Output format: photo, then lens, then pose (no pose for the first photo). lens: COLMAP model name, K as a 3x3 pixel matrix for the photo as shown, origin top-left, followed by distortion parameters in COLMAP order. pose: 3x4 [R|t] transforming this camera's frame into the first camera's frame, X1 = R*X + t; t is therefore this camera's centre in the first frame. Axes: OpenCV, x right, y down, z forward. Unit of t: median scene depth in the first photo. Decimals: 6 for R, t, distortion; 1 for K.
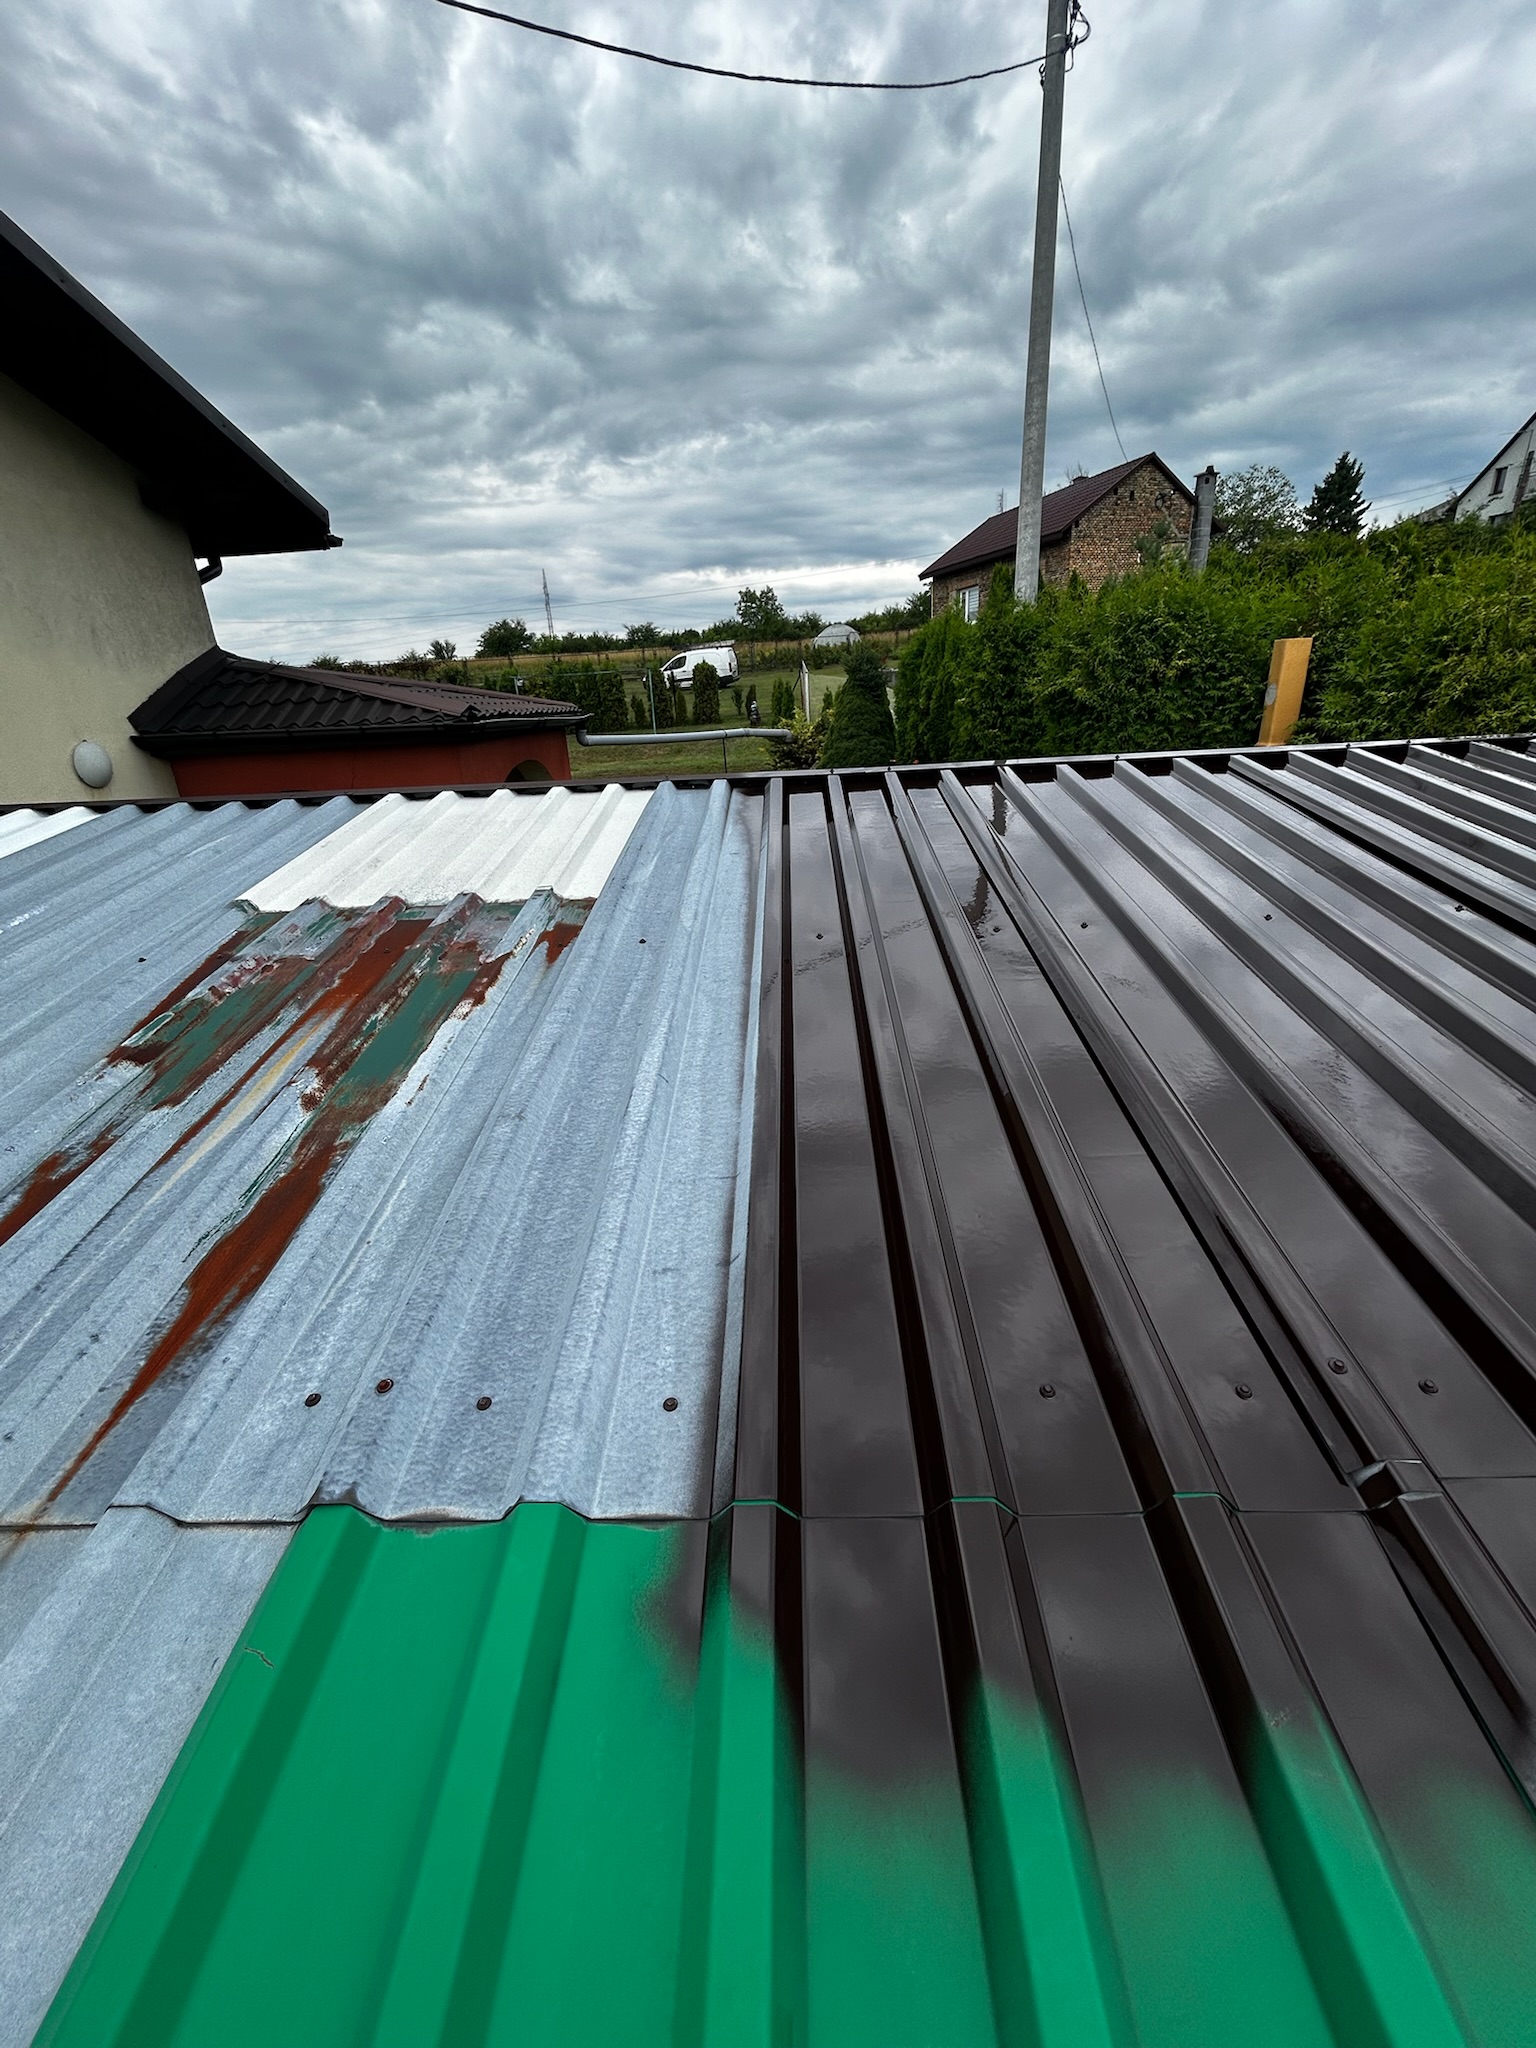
lens RADIAL K [[820.6, 0, 765.0], [0, 820.6, 1005.4], [0, 0, 1]] dist [-0.001984, -0.000143]
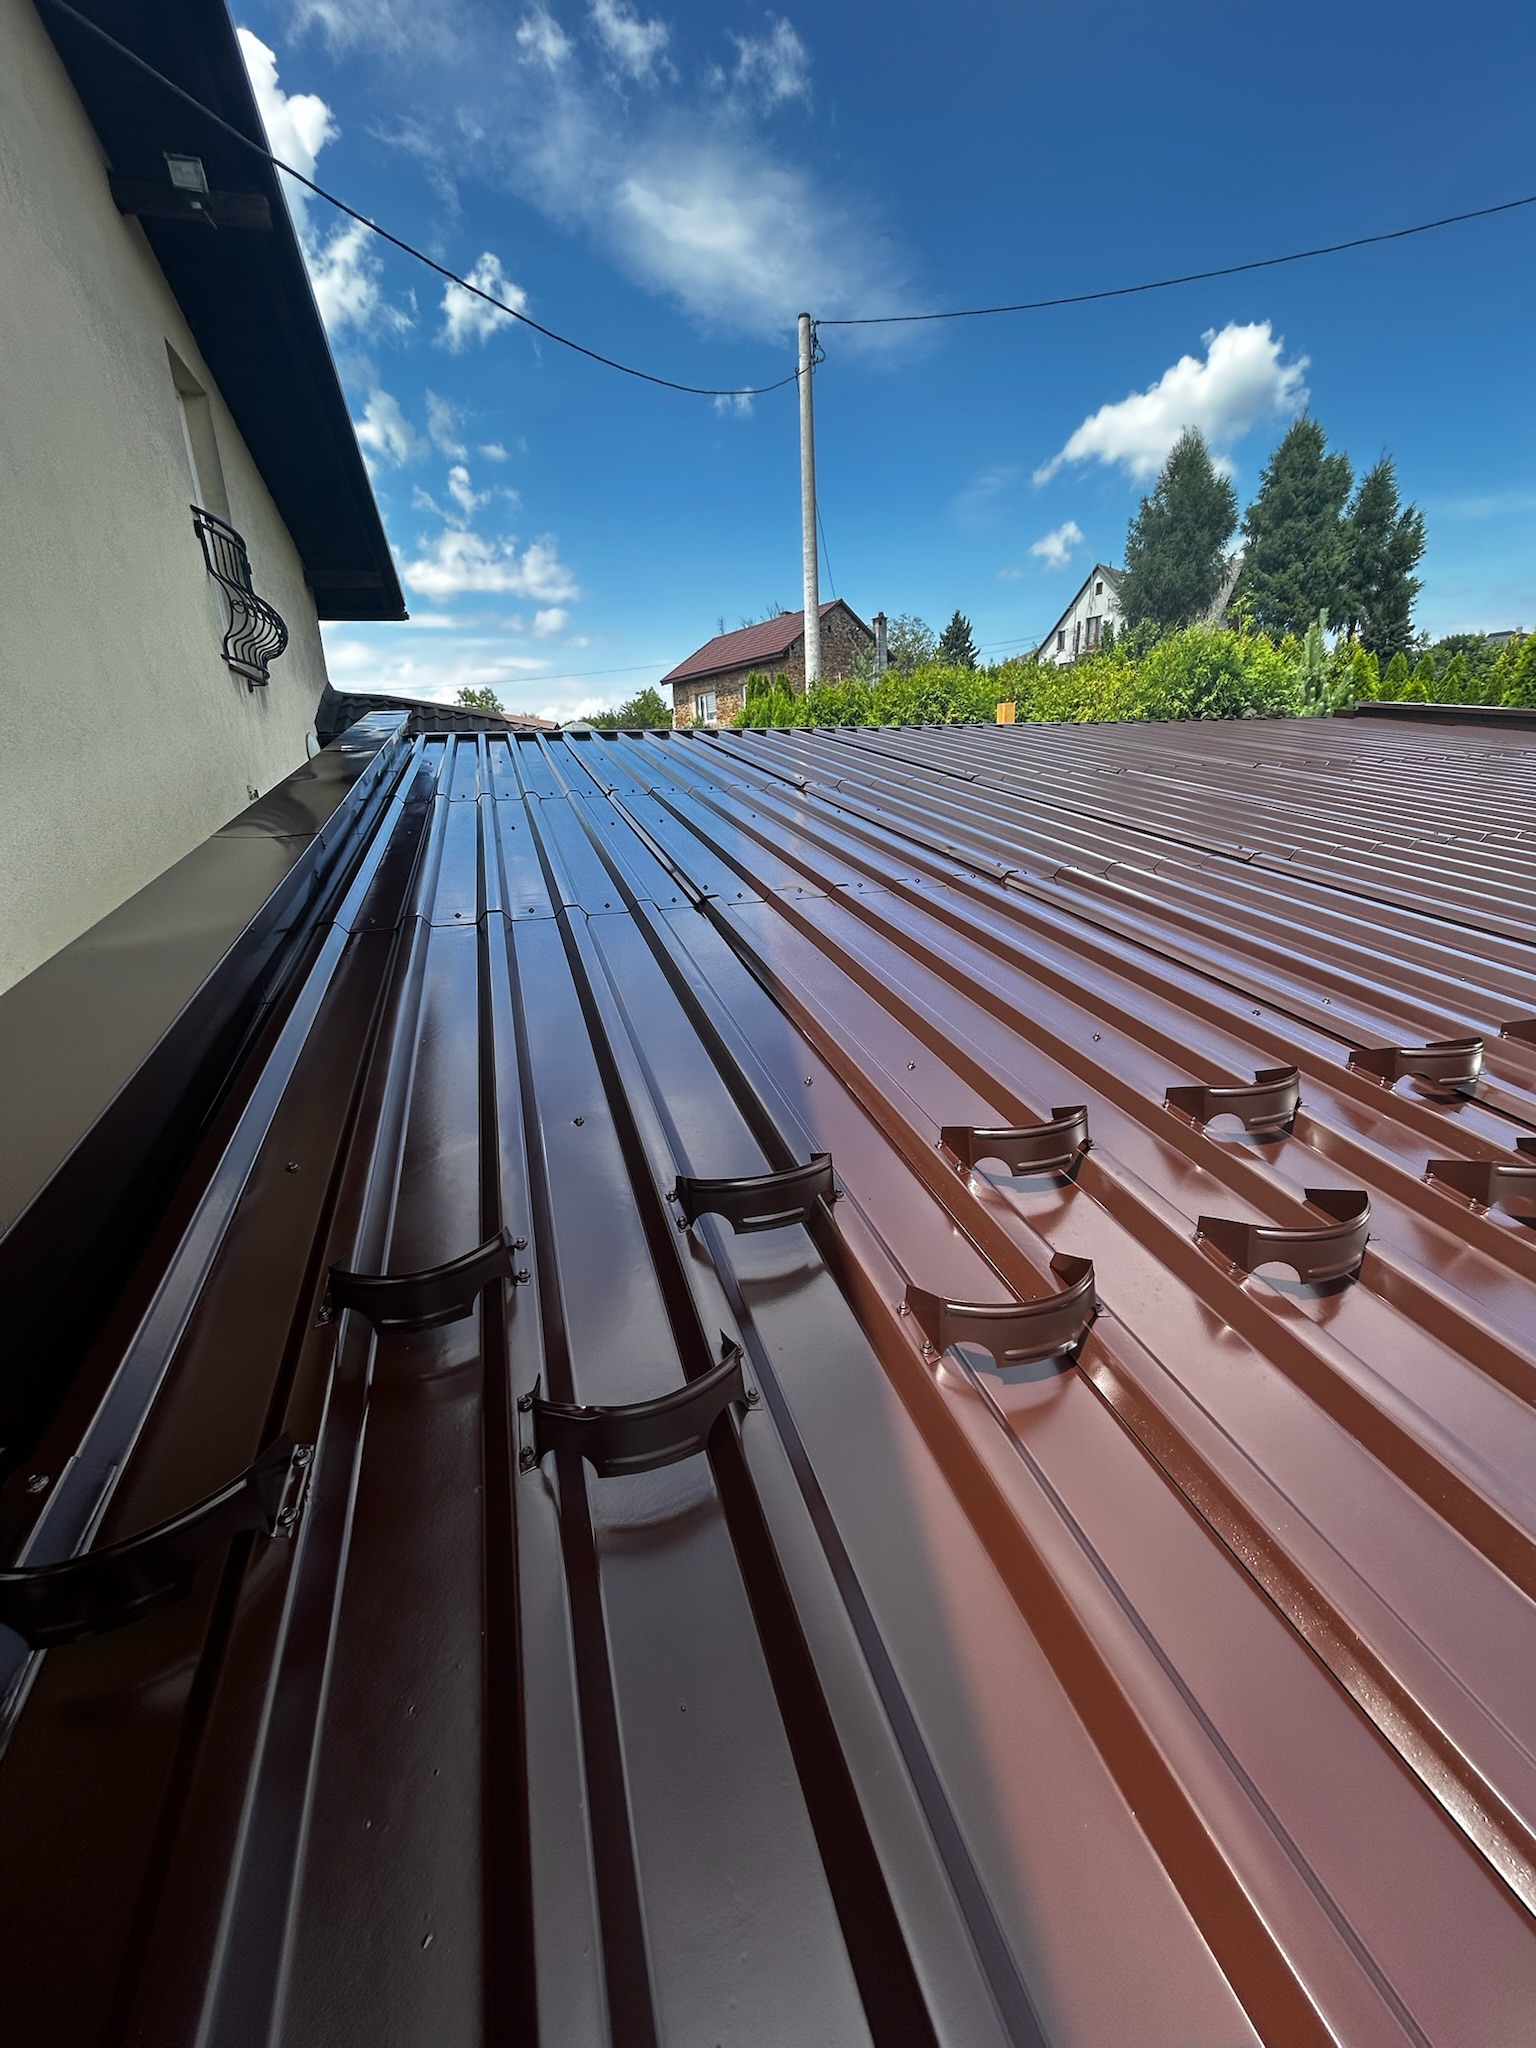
lens RADIAL K [[820.6, 0, 765.0], [0, 820.6, 1005.4], [0, 0, 1]] dist [-0.001984, -0.000143]
pose [[0.943115, -0.073796, 0.324175, -0.106012], [0.109836, 0.989466, -0.094301, 0.069595], [-0.313801, 0.124543, 0.941285, -0.102796]]
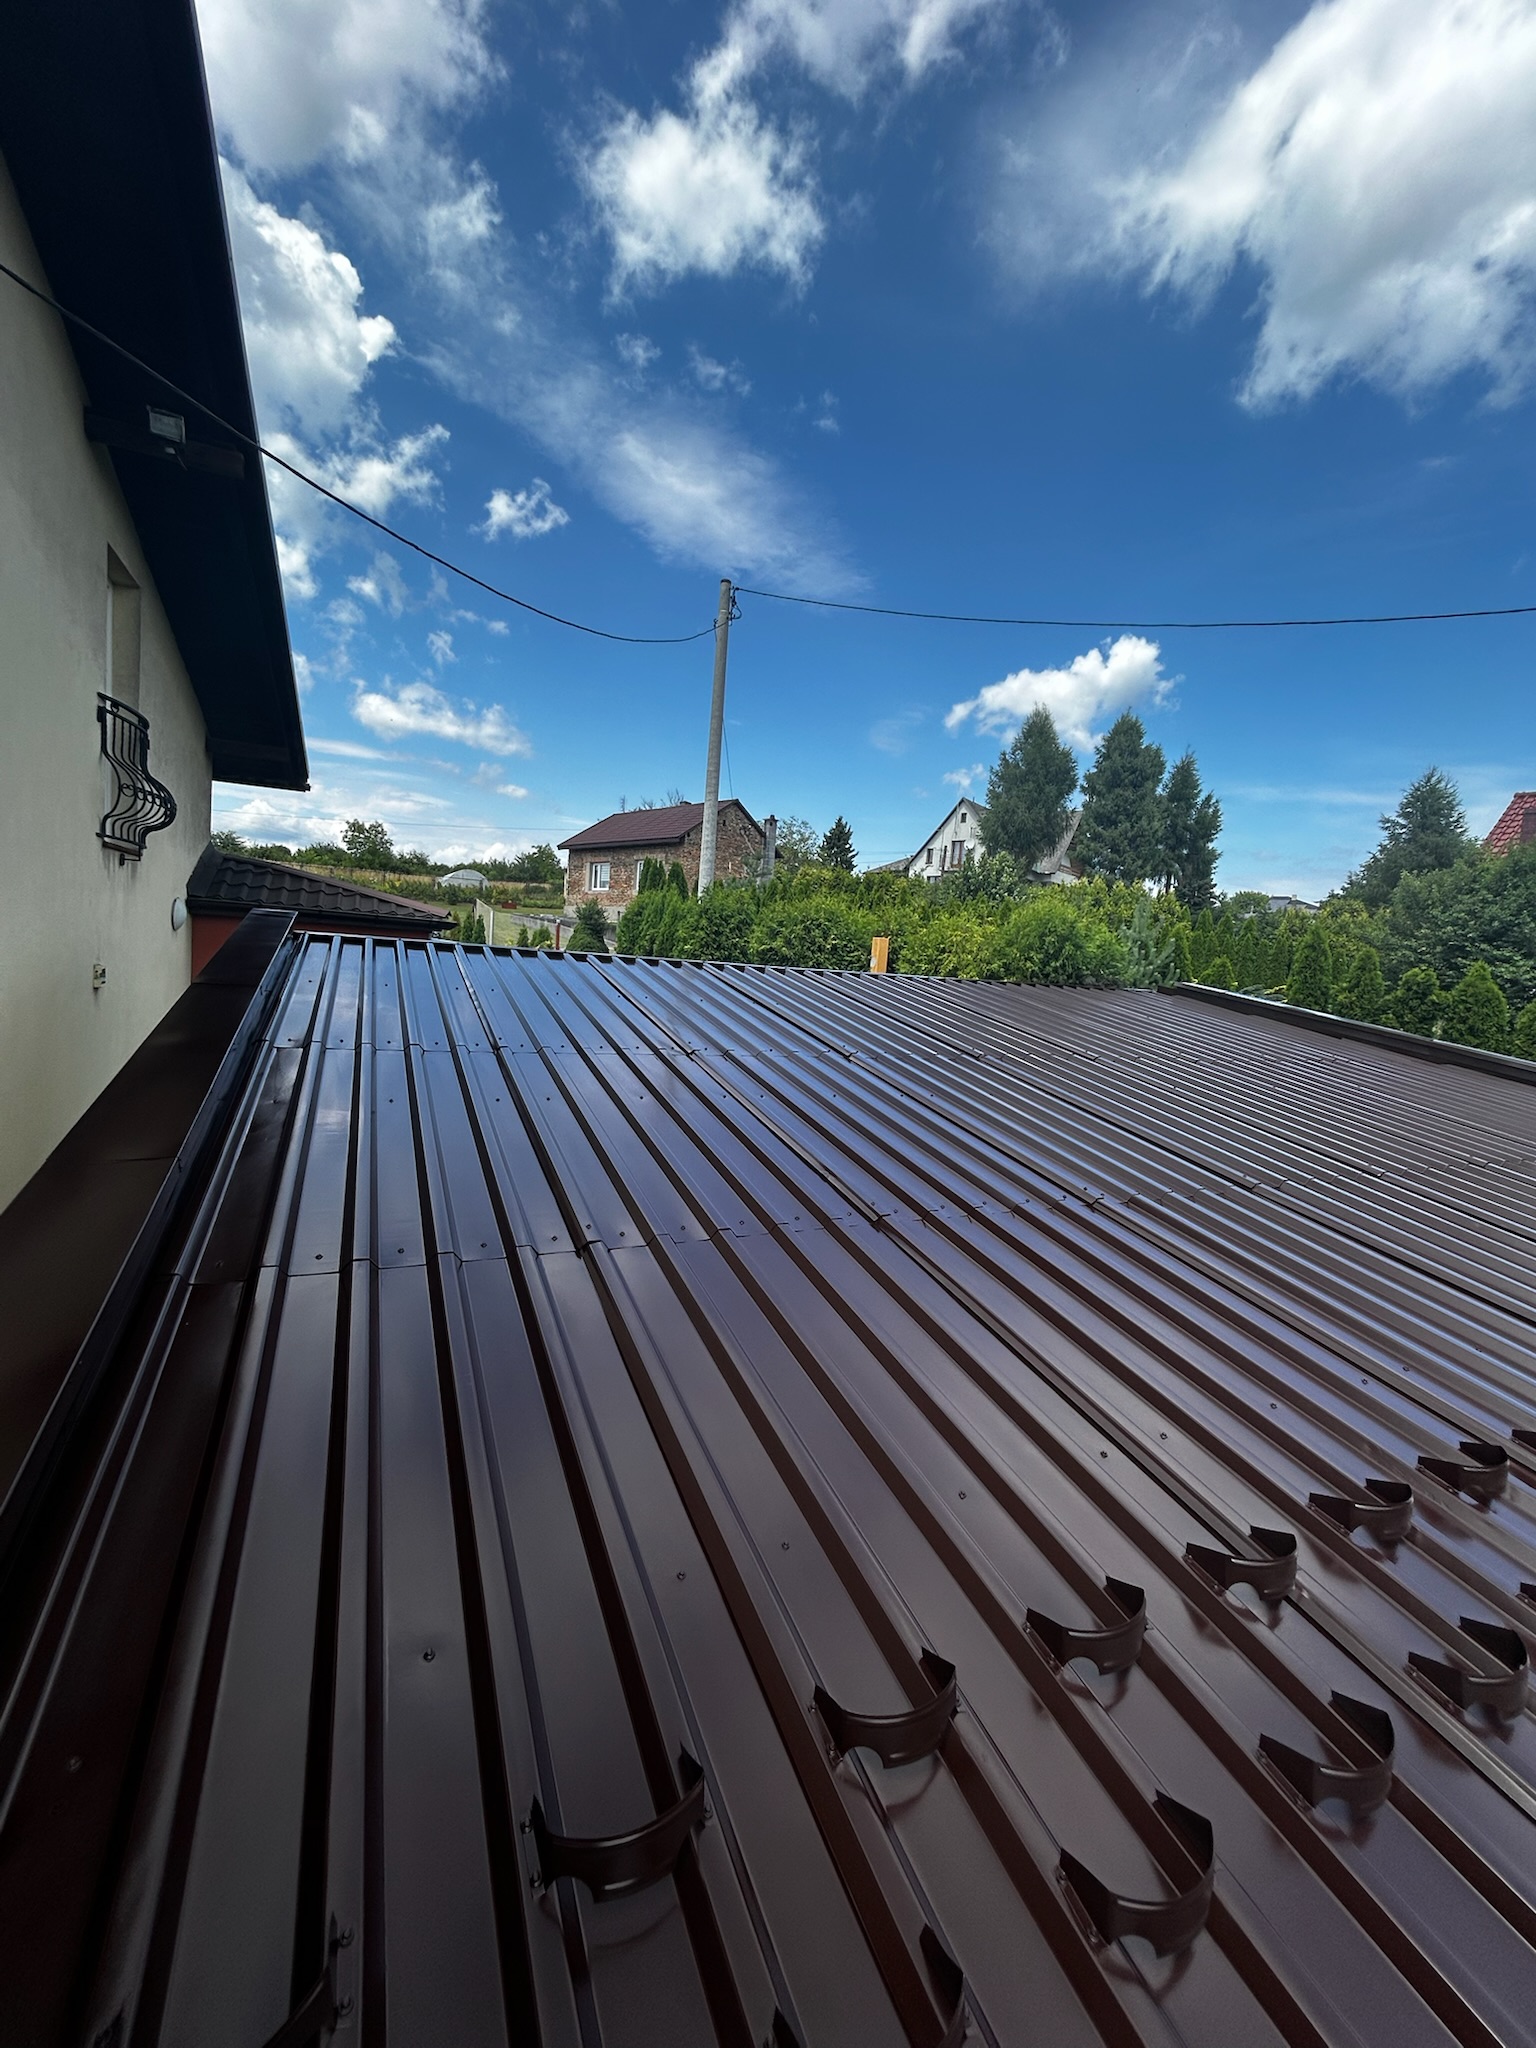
lens RADIAL K [[820.6, 0, 765.0], [0, 820.6, 1005.4], [0, 0, 1]] dist [-0.001984, -0.000143]
pose [[0.879638, 0.085390, 0.467916, -0.108669], [0.051815, 0.960696, -0.272724, 0.051158], [-0.472813, 0.264143, 0.840641, -0.107518]]
